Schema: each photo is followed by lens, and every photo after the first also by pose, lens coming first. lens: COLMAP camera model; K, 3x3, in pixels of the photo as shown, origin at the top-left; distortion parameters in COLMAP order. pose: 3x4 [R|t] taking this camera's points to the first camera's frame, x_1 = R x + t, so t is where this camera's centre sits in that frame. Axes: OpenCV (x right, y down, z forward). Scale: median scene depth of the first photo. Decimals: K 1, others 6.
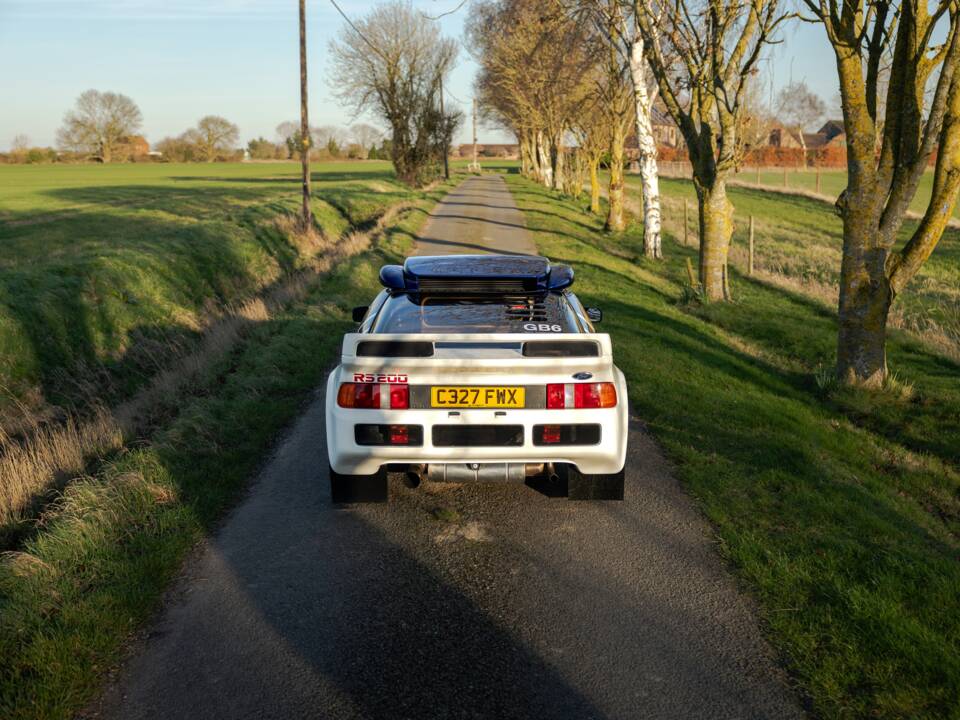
lens RADIAL K [[1146.7, 0, 482.0], [0, 1146.7, 349.6], [0, 0, 1]] dist [-0.004631, 0.011433]
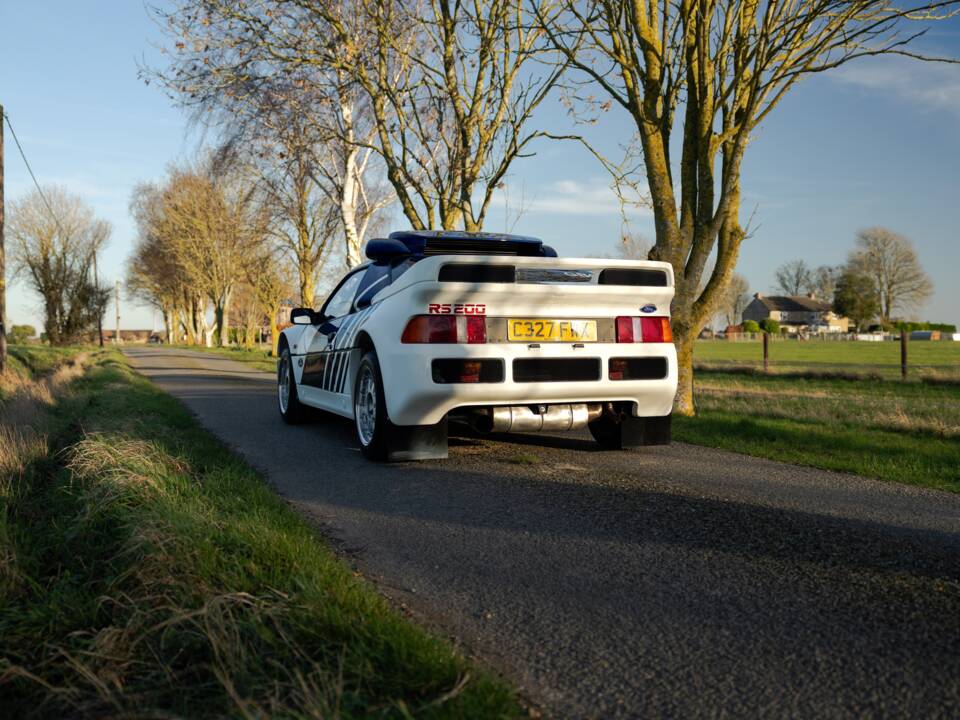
lens RADIAL K [[999.7, 0, 476.4], [0, 999.7, 336.2], [0, 0, 1]] dist [-0.016937, 0.019535]
pose [[0.936332, -0.002891, 0.351103, -0.208852], [0.064087, 0.984575, -0.162803, 0.104474], [-0.345217, 0.174939, 0.922075, 0.152485]]
